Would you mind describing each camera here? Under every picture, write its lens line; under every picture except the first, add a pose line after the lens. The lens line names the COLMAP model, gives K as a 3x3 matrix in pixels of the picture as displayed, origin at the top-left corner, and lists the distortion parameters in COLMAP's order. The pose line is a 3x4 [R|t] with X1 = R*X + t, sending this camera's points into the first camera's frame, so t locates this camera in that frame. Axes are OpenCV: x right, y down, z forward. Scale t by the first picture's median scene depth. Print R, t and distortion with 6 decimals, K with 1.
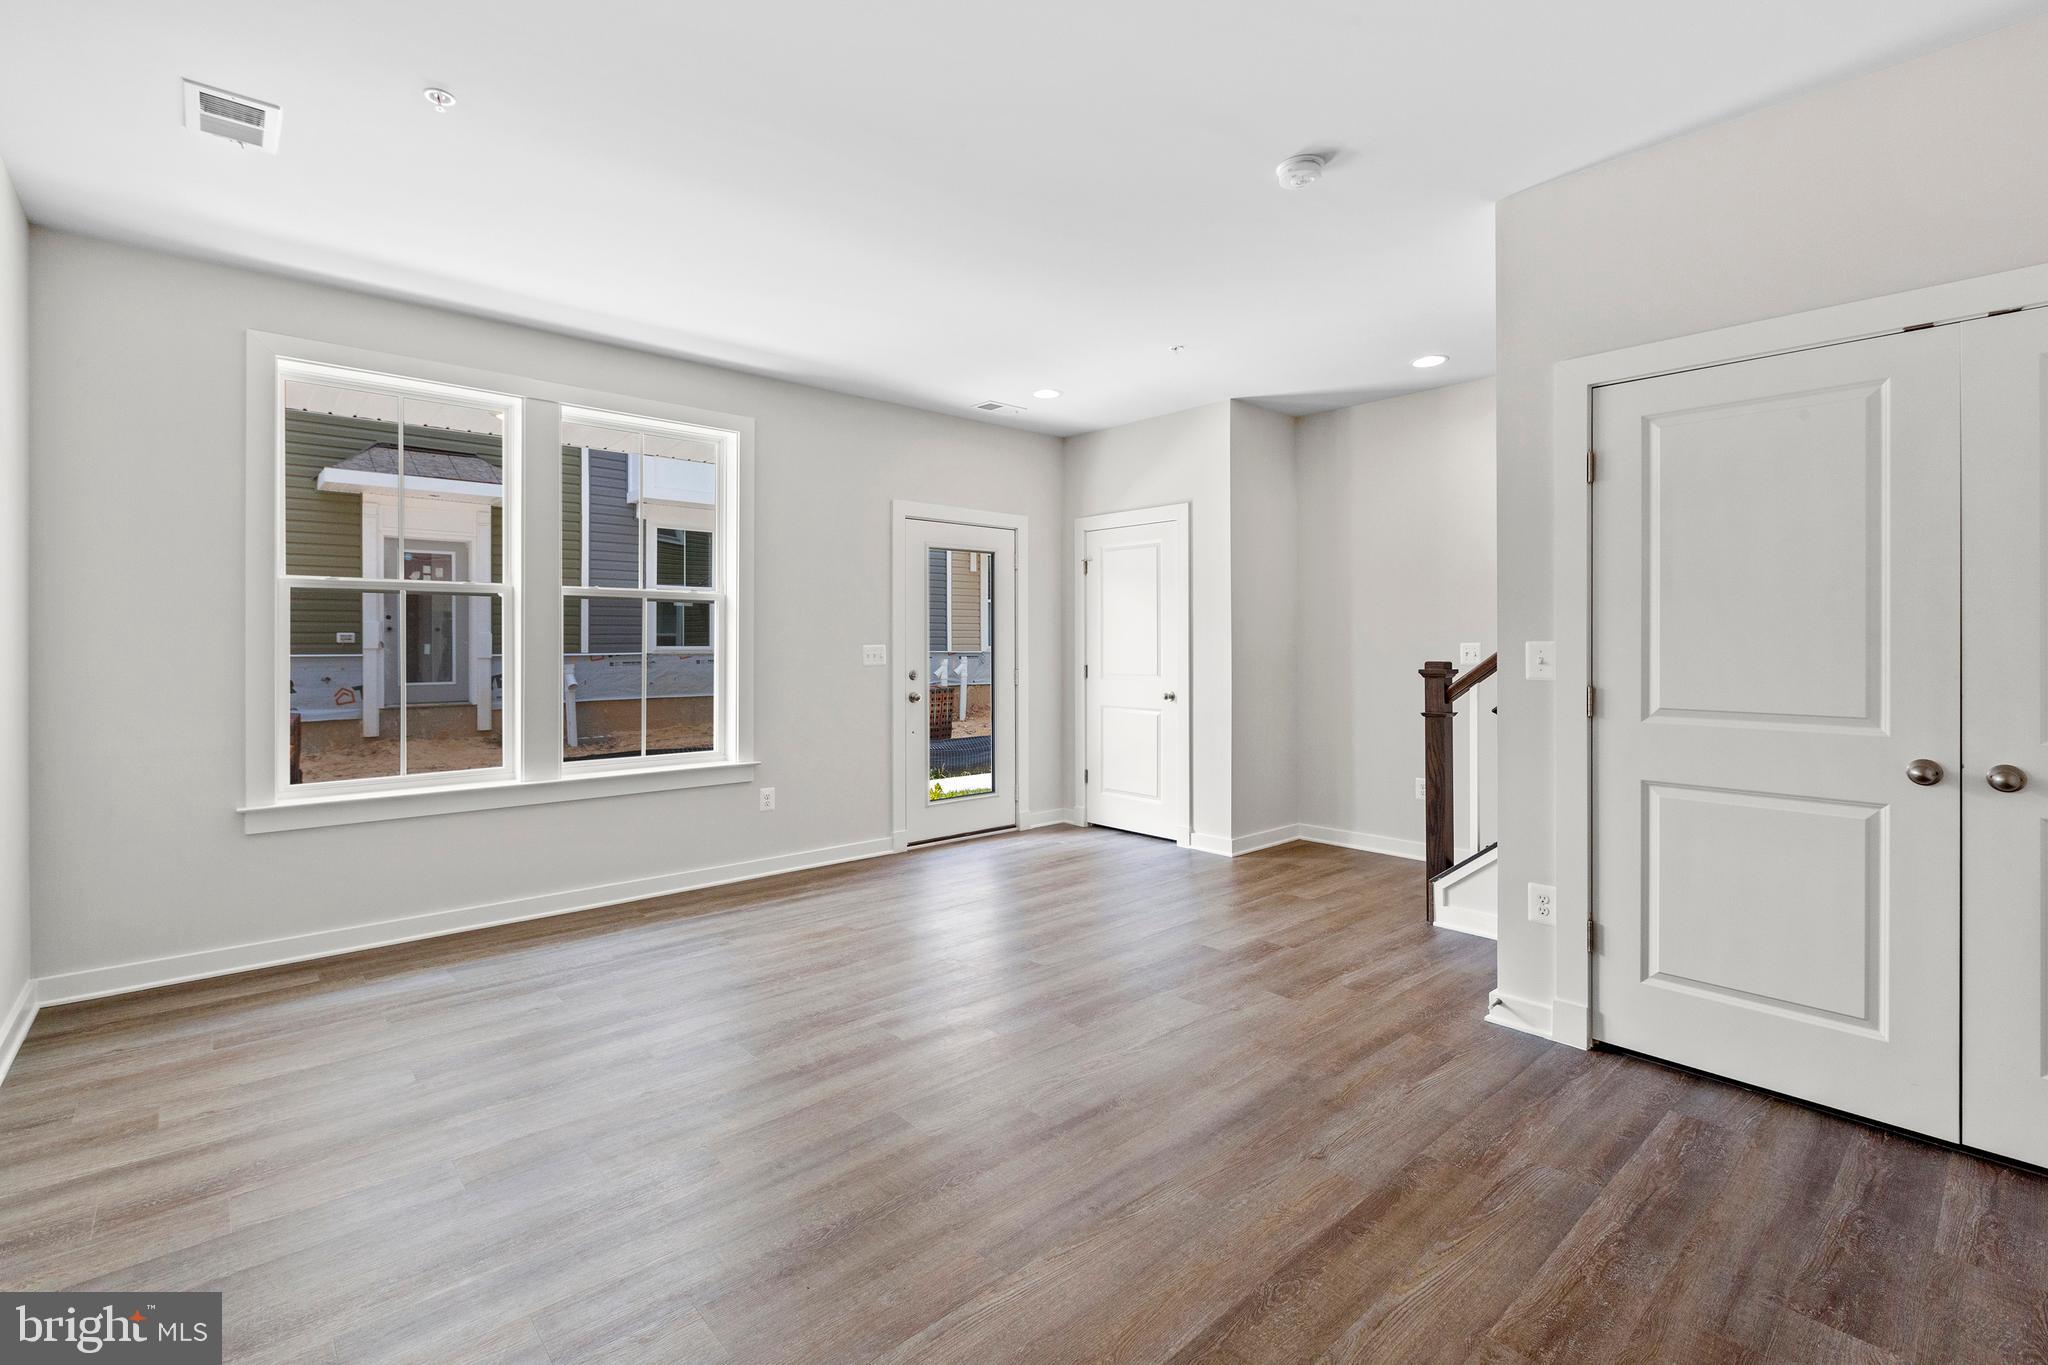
lens RADIAL K [[910.8, 0, 1028.8], [0, 910.8, 649.5], [0, 0, 1]] dist [0.000371, -0.001408]
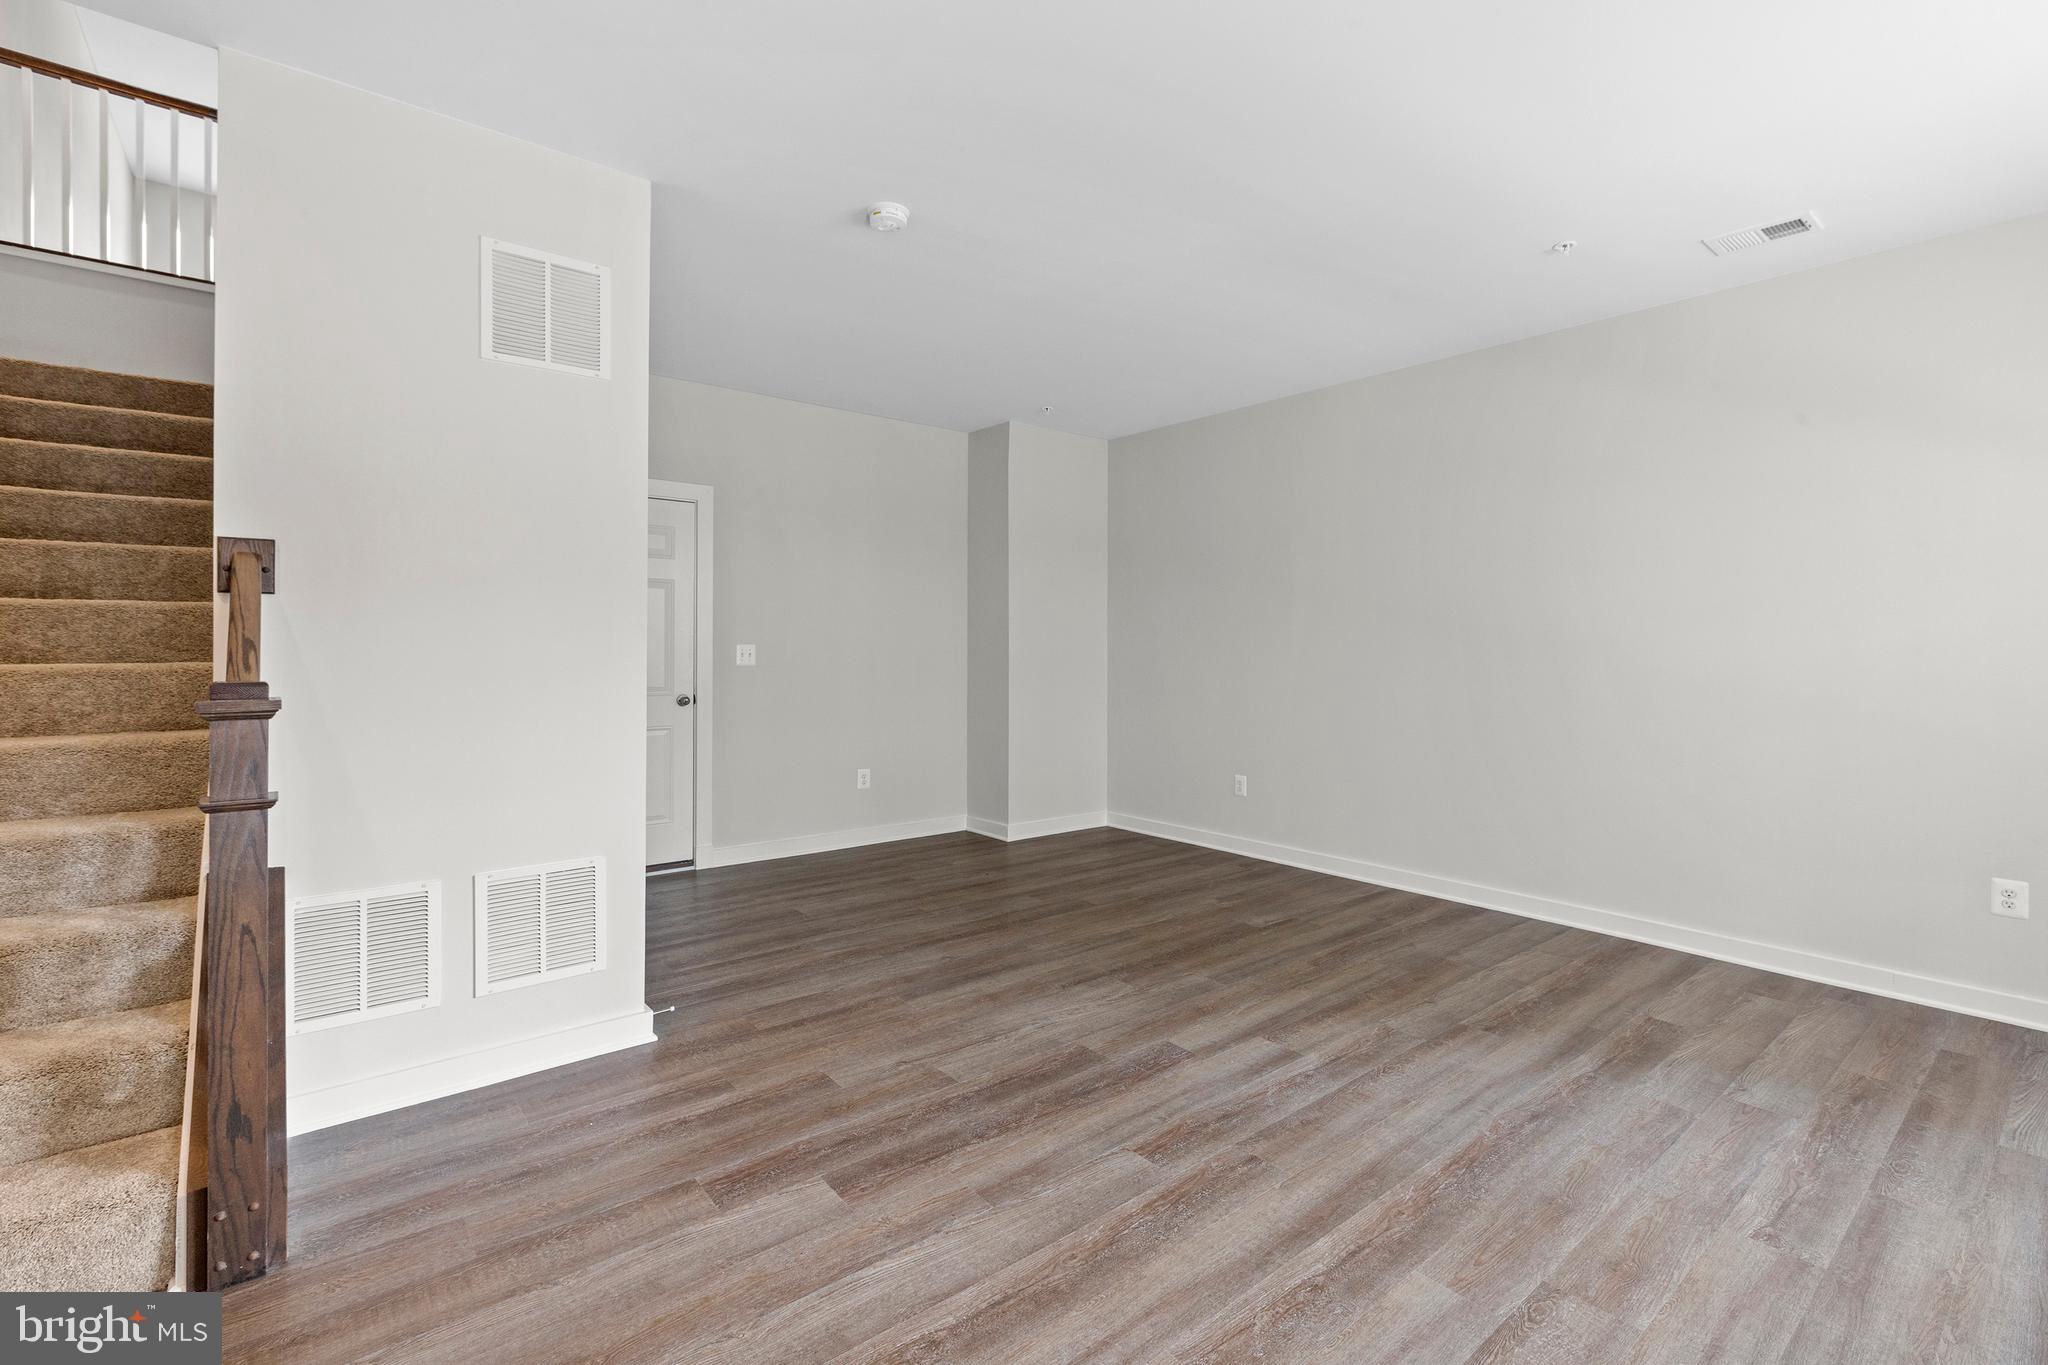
lens RADIAL K [[910.8, 0, 1028.8], [0, 910.8, 649.5], [0, 0, 1]] dist [0.000371, -0.001408]
pose [[-0.998955, -0.004352, 0.045488, 0.071903], [-0.004065, 0.999971, 0.006415, -0.008129], [-0.045514, 0.006224, -0.998944, 1.938709]]
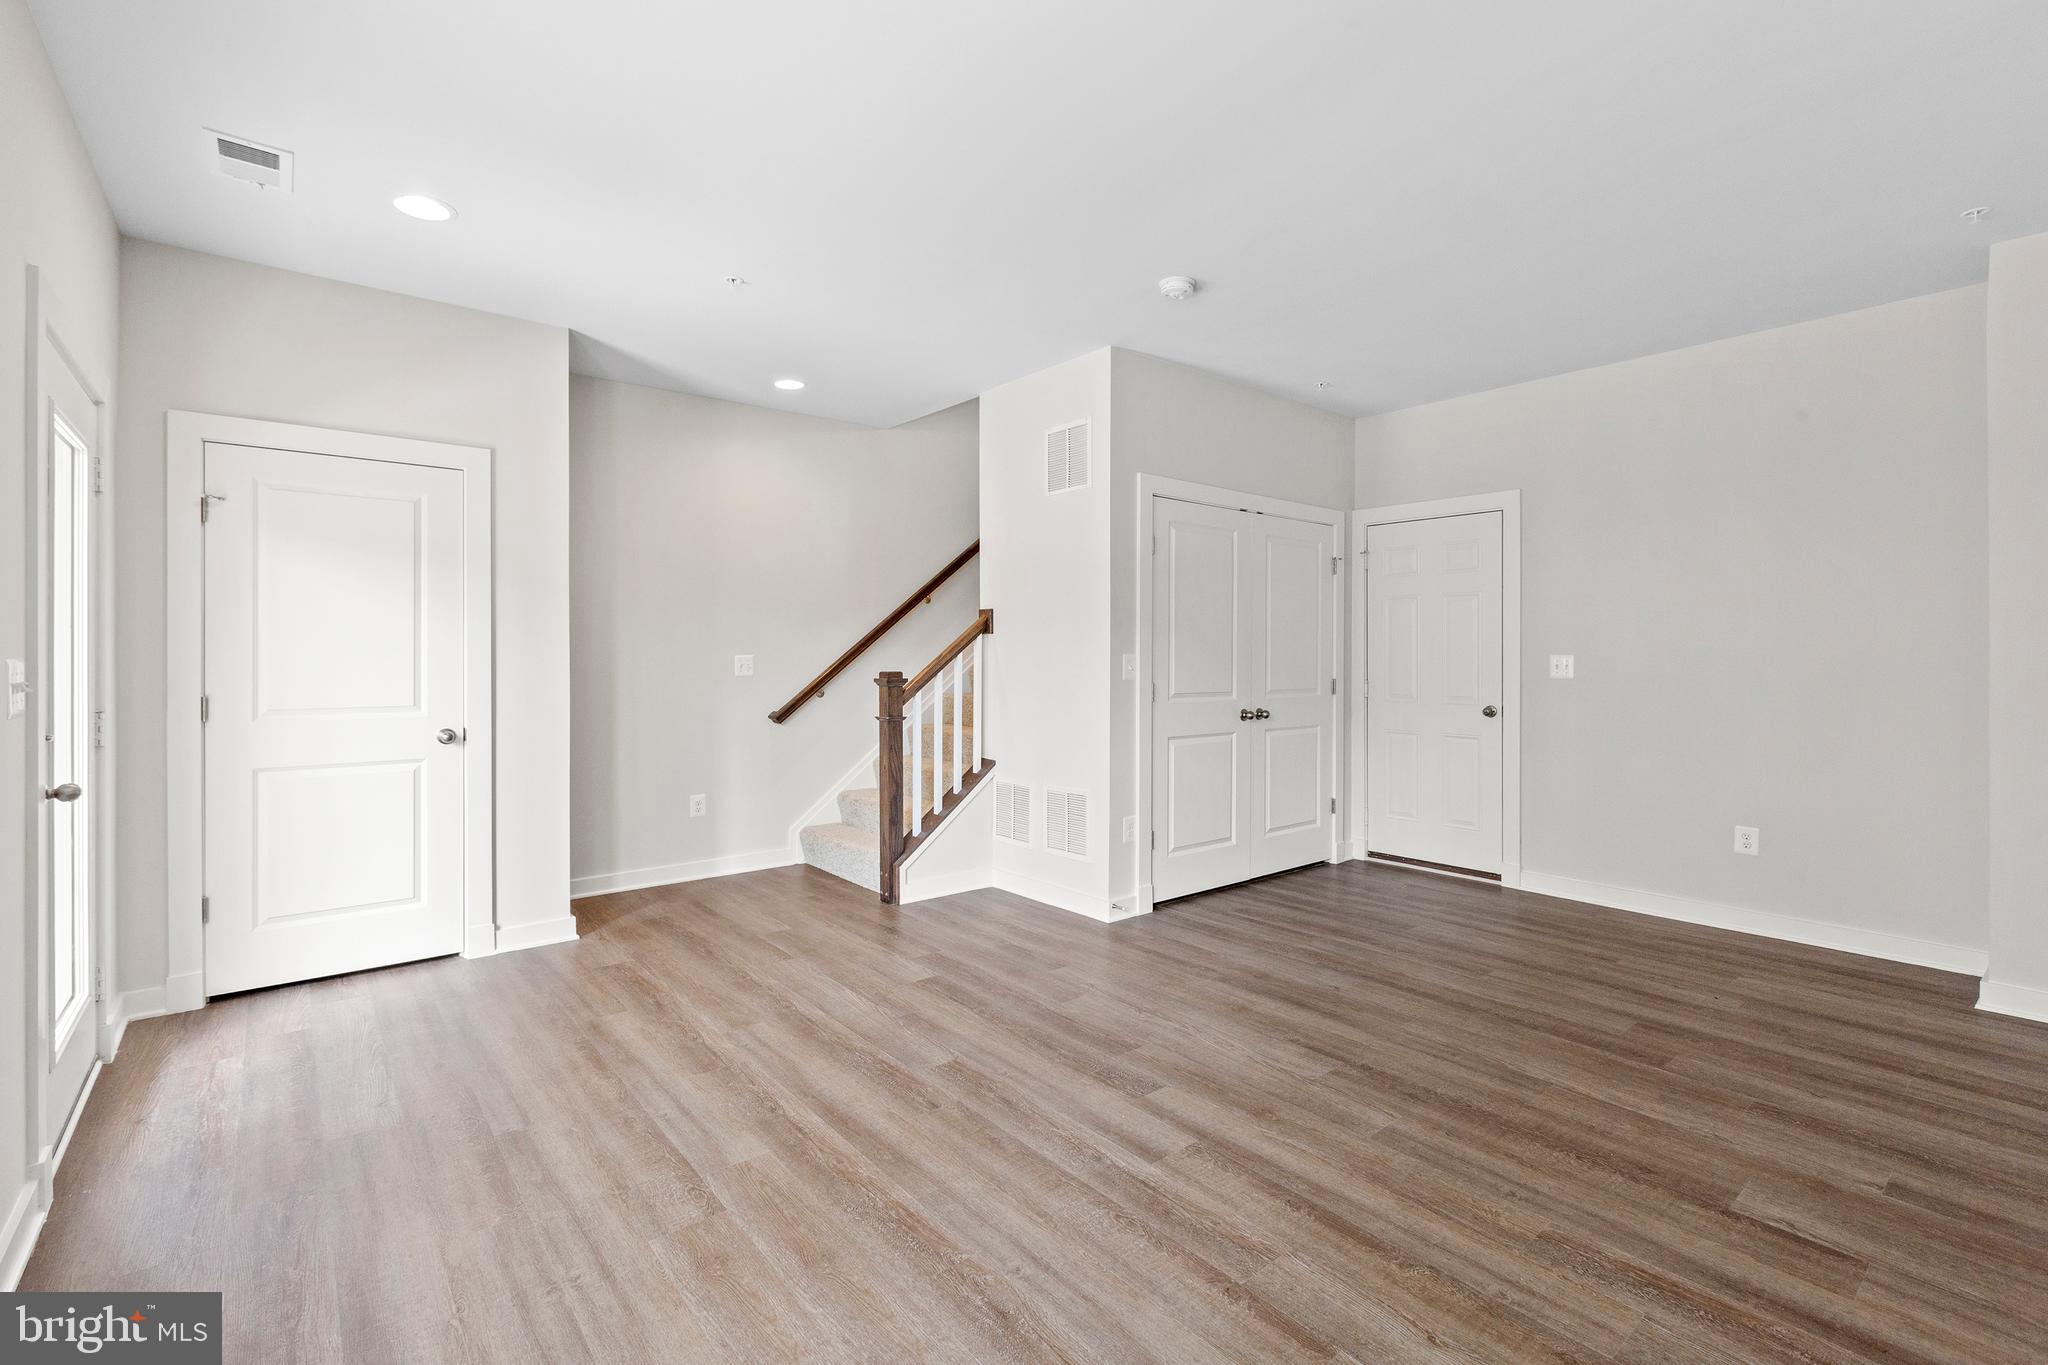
lens RADIAL K [[910.8, 0, 1028.8], [0, 910.8, 649.5], [0, 0, 1]] dist [0.000371, -0.001408]
pose [[0.041490, 0.008231, 0.999105, -0.920774], [0.004863, 0.999953, -0.008440, -0.004573], [-0.999127, 0.005209, 0.041448, 1.068305]]
